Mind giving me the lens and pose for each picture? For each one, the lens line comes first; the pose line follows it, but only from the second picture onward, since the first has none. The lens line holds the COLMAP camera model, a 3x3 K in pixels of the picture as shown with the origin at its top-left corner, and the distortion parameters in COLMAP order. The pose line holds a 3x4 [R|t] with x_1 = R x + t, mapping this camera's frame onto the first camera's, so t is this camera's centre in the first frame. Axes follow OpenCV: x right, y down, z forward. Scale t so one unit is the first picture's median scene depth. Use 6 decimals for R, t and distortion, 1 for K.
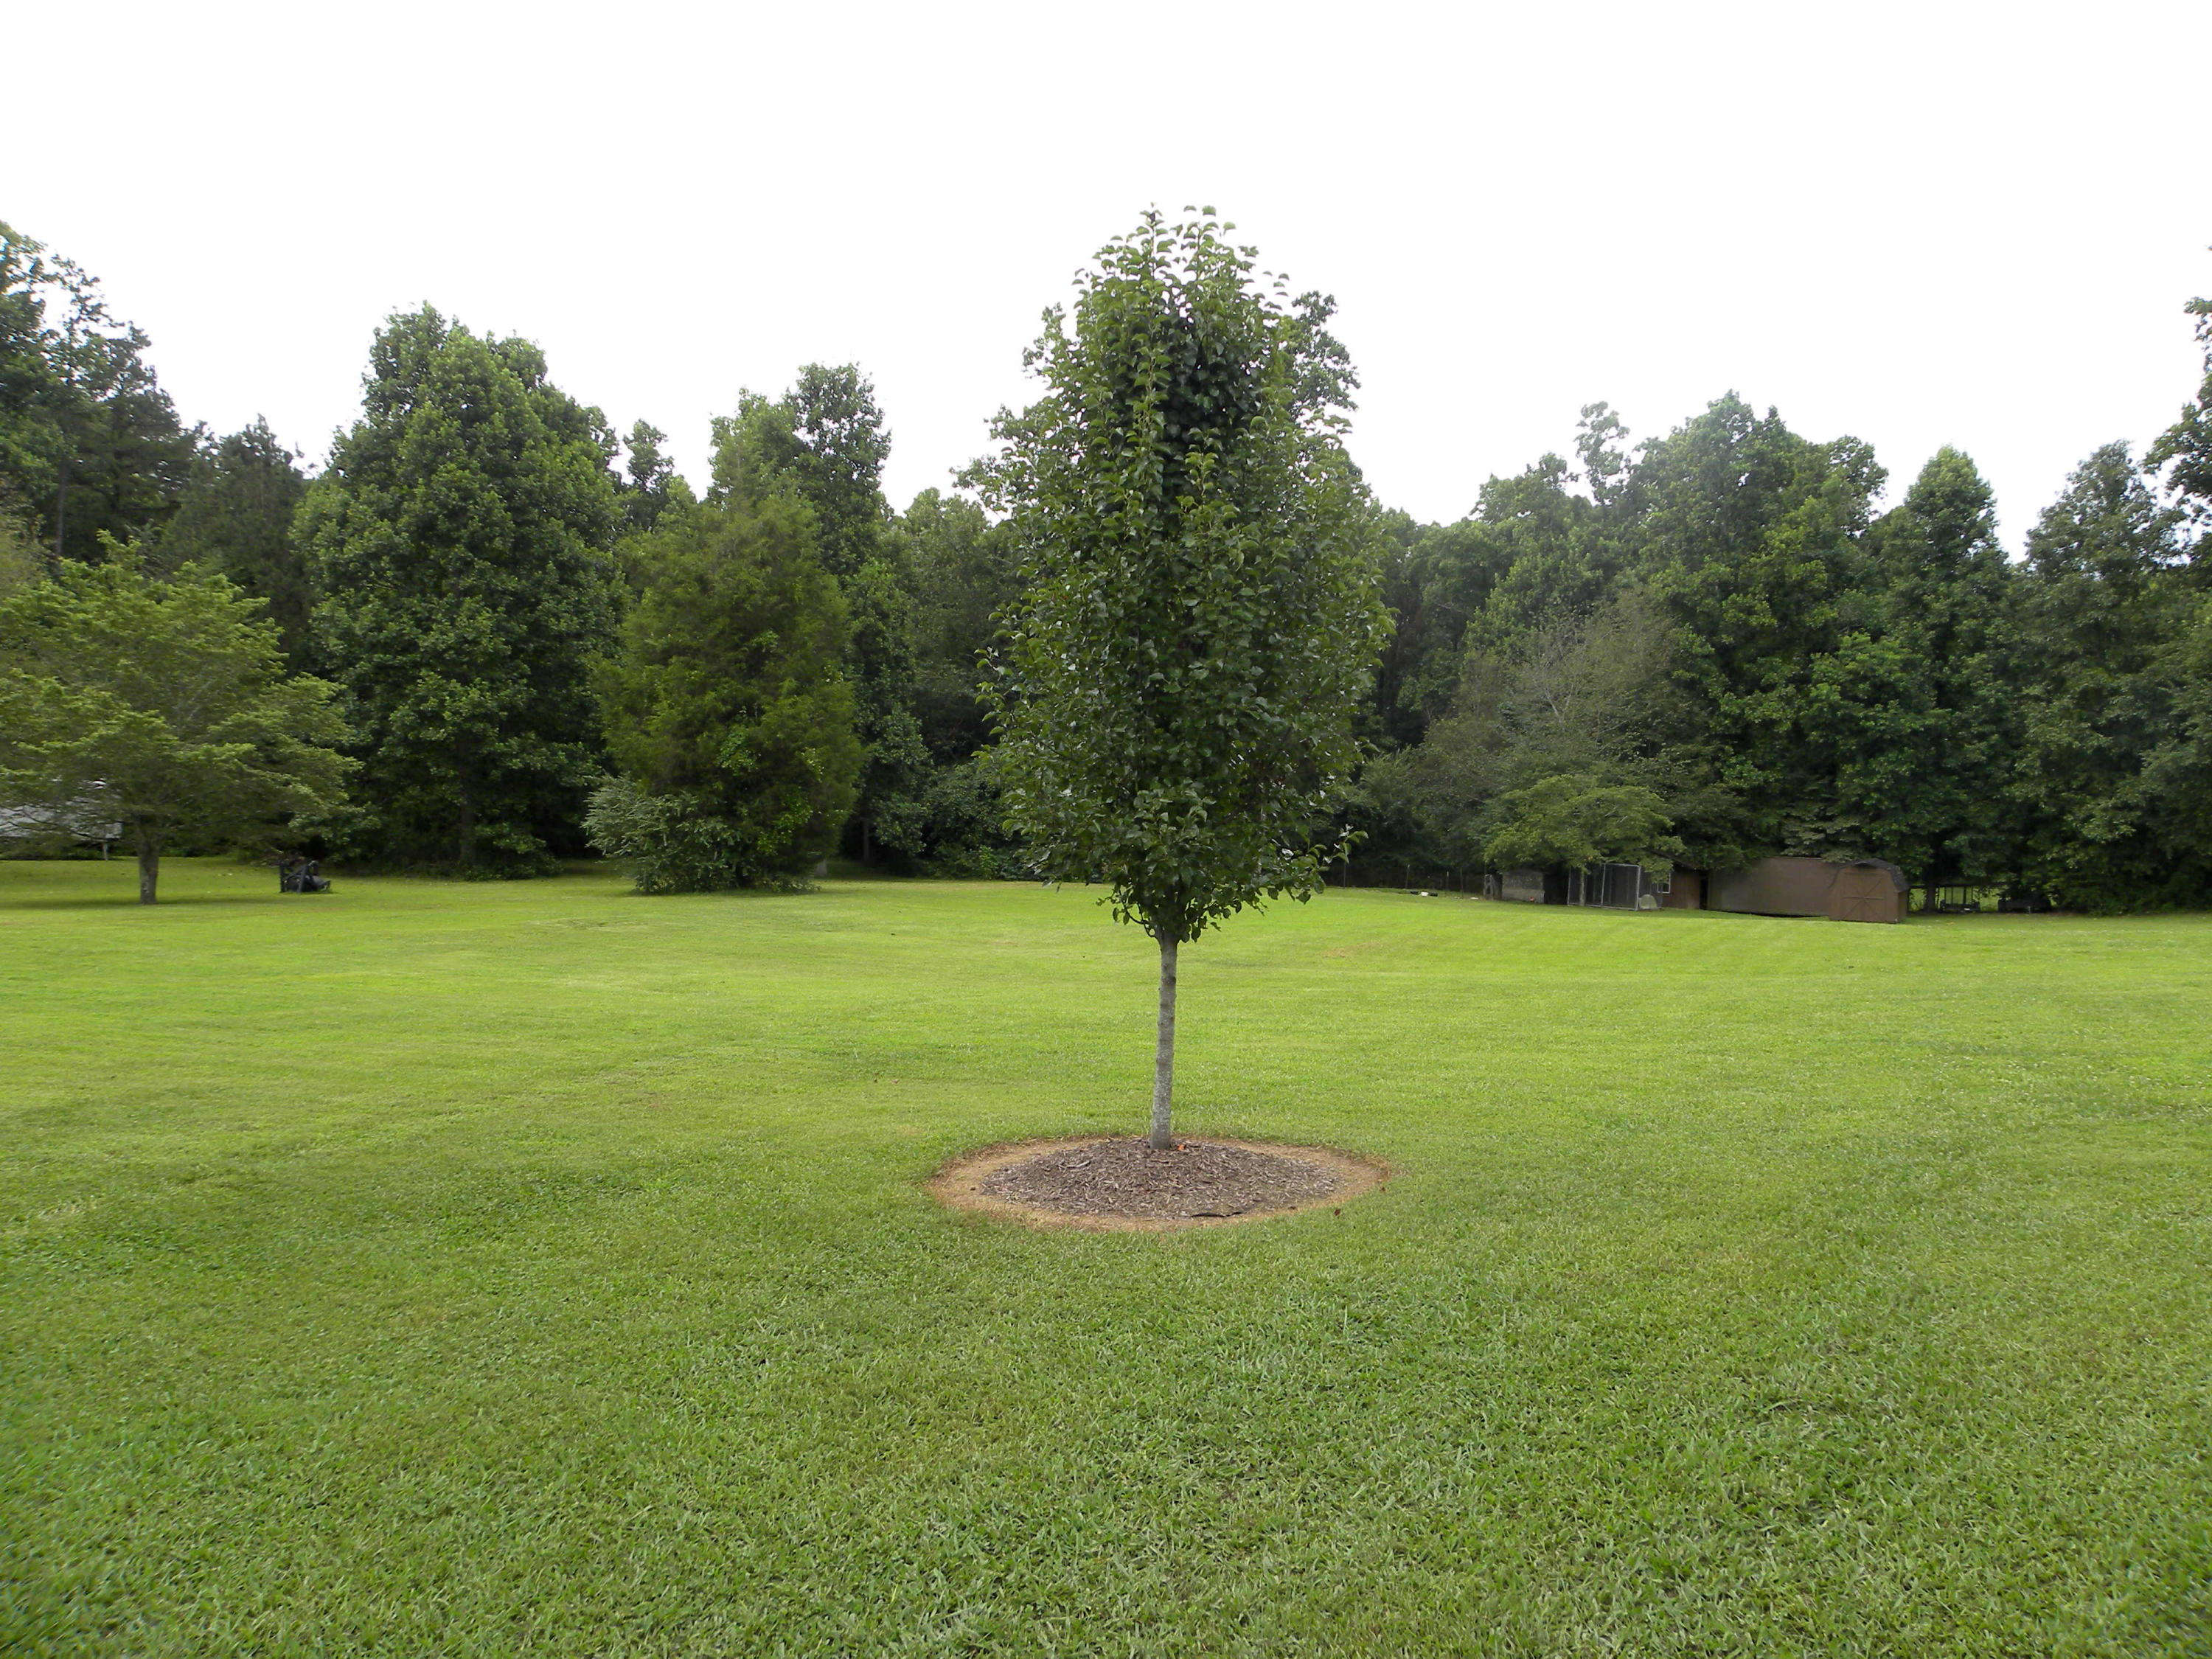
lens RADIAL K [[1627.8, 0, 1091.3], [0, 1627.8, 831.4], [0, 0, 1]] dist [-0.021296, 0.006087]
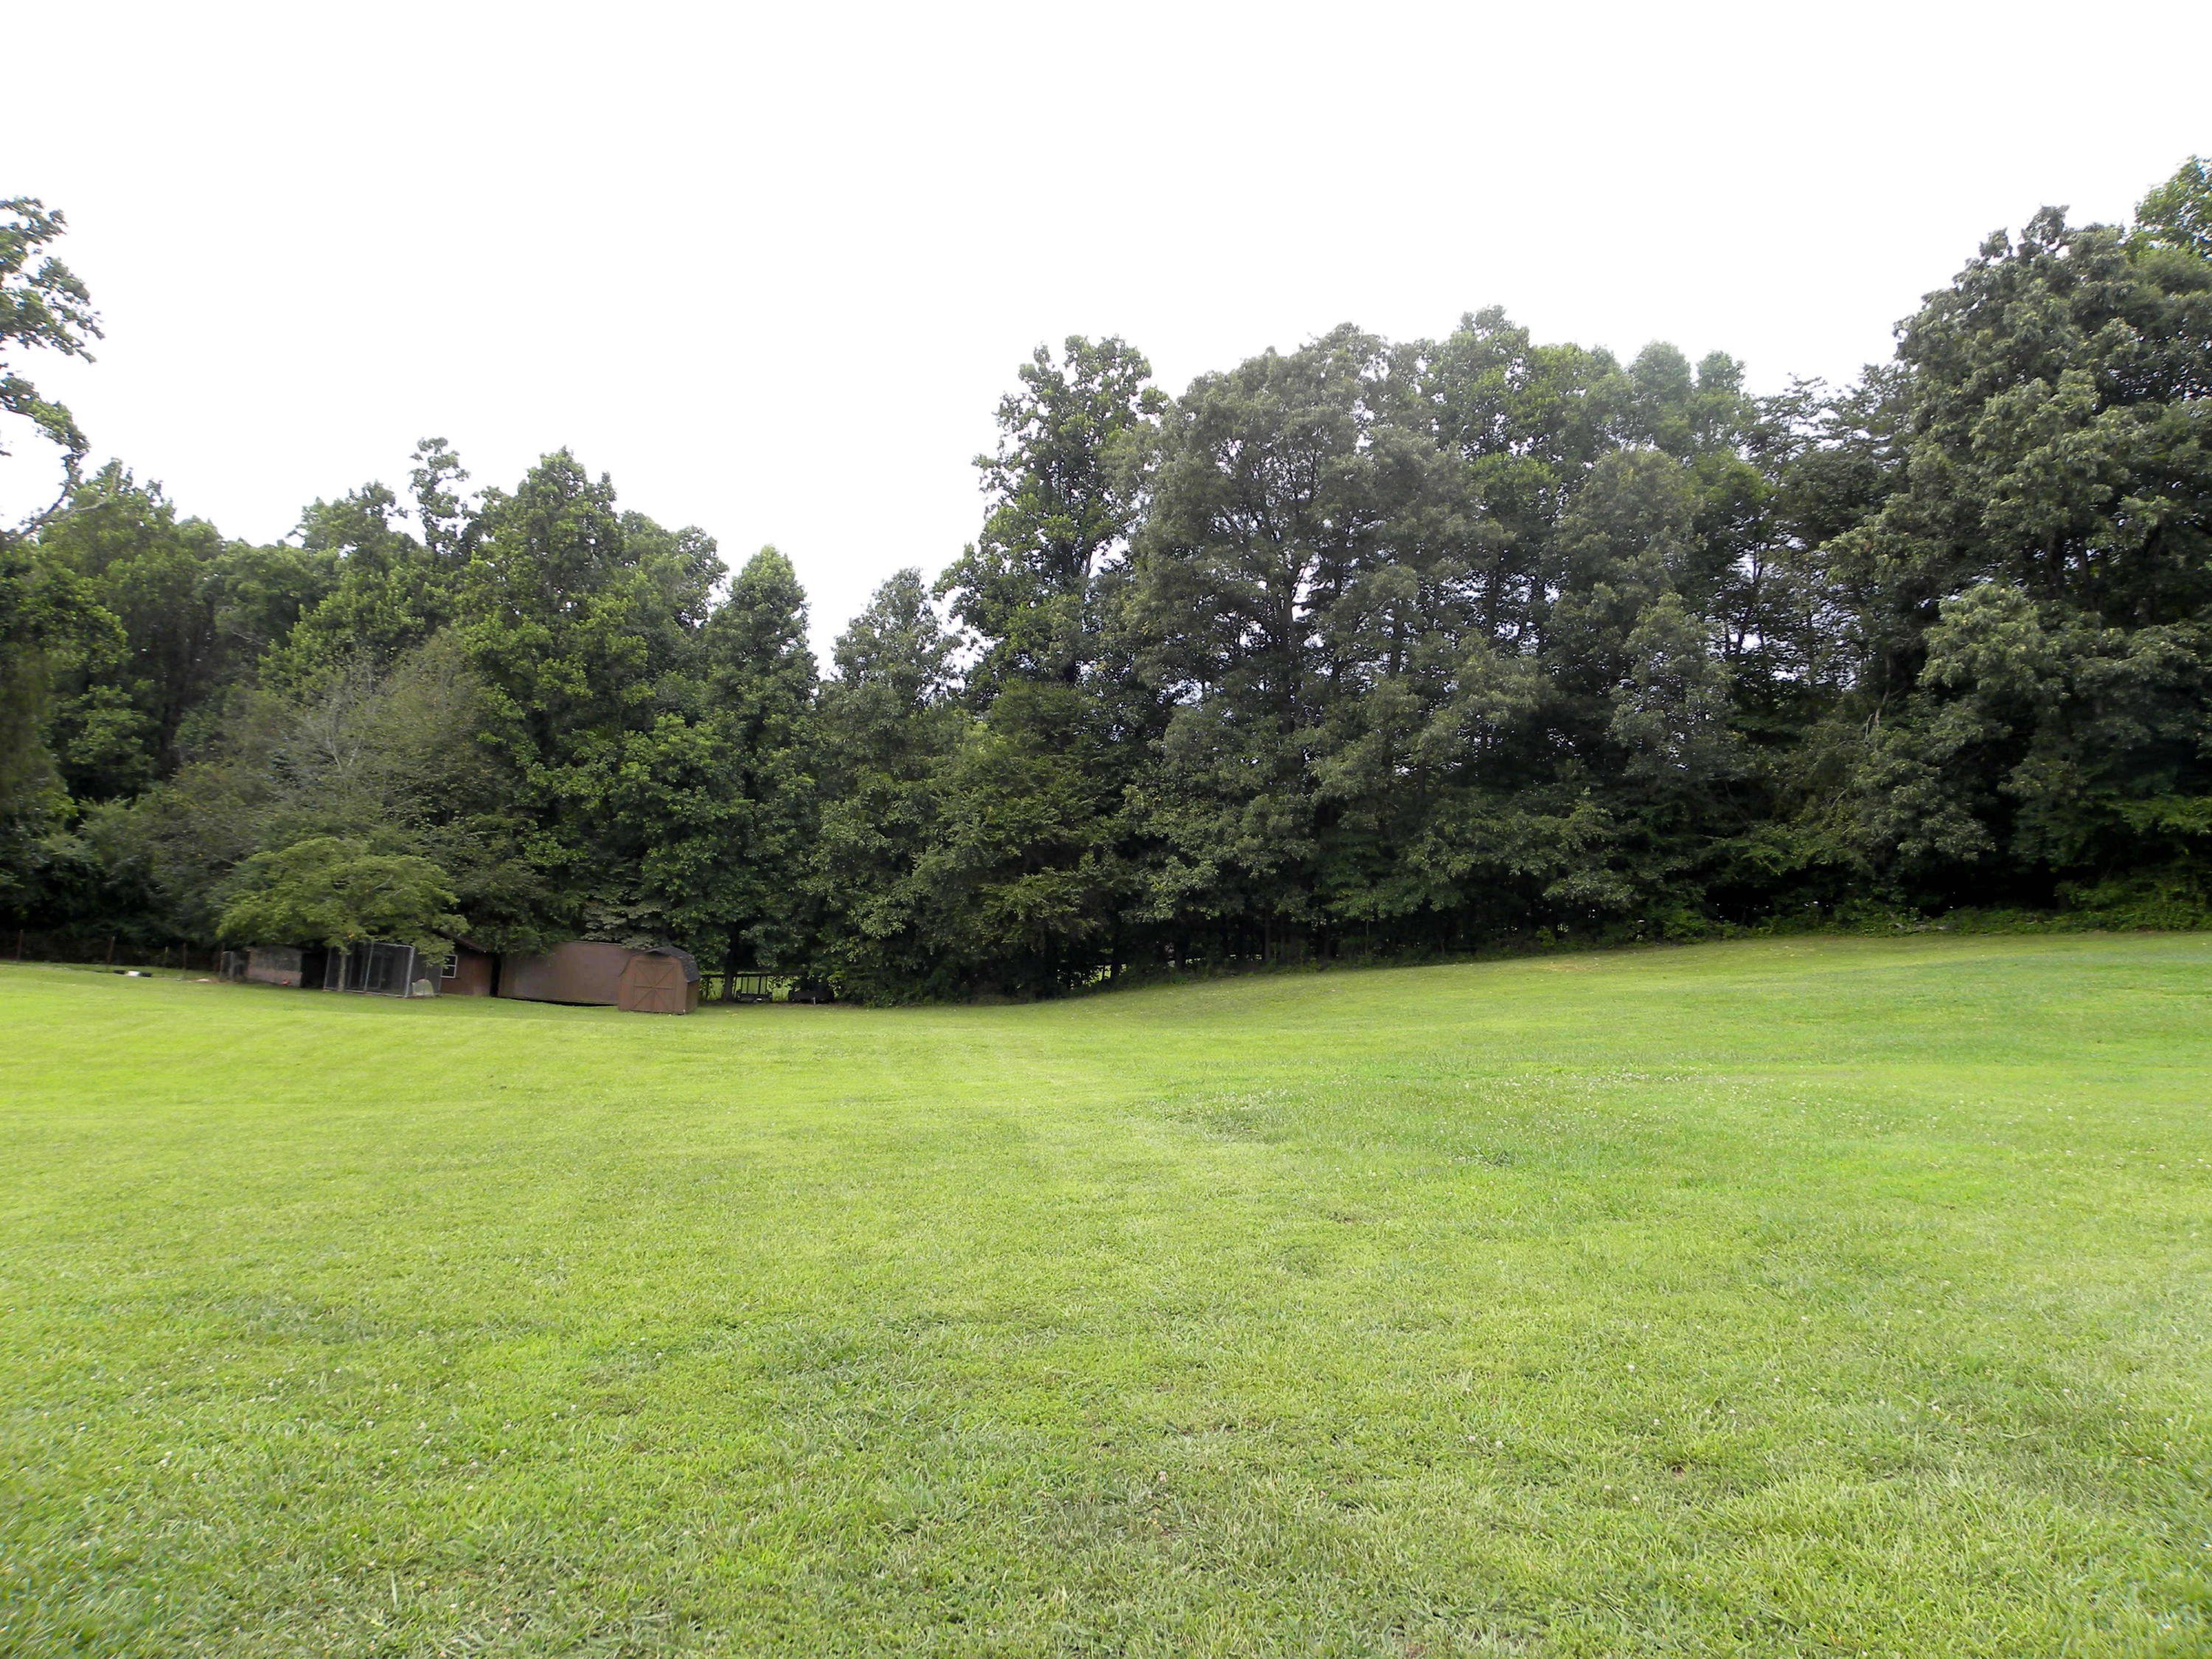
lens RADIAL K [[1627.8, 0, 1106.0], [0, 1627.8, 822.7], [0, 0, 1]] dist [-0.021296, 0.006087]
pose [[0.781107, 0.076154, 0.619735, 0.074218], [-0.042936, 0.996736, -0.068364, -0.001546], [-0.622919, 0.026791, 0.781828, 0.071216]]
